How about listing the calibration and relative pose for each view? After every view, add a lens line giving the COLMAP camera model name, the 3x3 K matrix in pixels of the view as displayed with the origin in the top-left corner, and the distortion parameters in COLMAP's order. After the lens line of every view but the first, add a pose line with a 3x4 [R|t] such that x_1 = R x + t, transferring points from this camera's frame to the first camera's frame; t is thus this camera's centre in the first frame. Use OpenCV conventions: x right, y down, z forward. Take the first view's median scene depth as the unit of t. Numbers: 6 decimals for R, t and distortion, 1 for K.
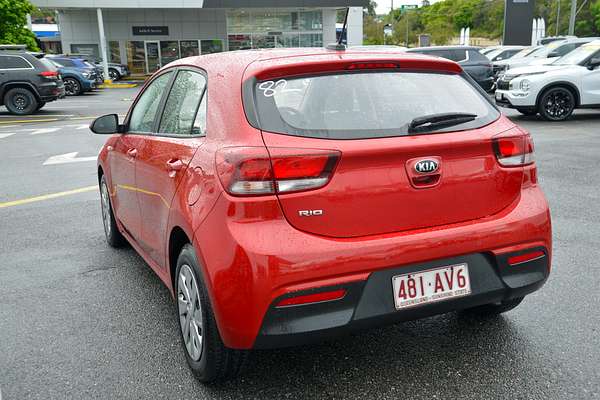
lens RADIAL K [[601.8, 0, 299.3], [0, 601.8, 199.0], [0, 0, 1]] dist [0.067015, 0.000000]
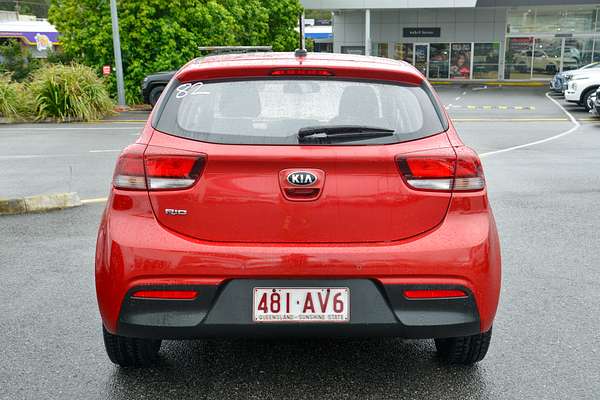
lens RADIAL K [[654.0, 0, 301.8], [0, 654.0, 199.8], [0, 0, 1]] dist [0.026355, 0.000000]
pose [[0.919020, 0.105363, -0.379870, 0.592357], [-0.112815, 0.993612, 0.002661, -0.022886], [0.377724, 0.040409, 0.925036, 0.043635]]
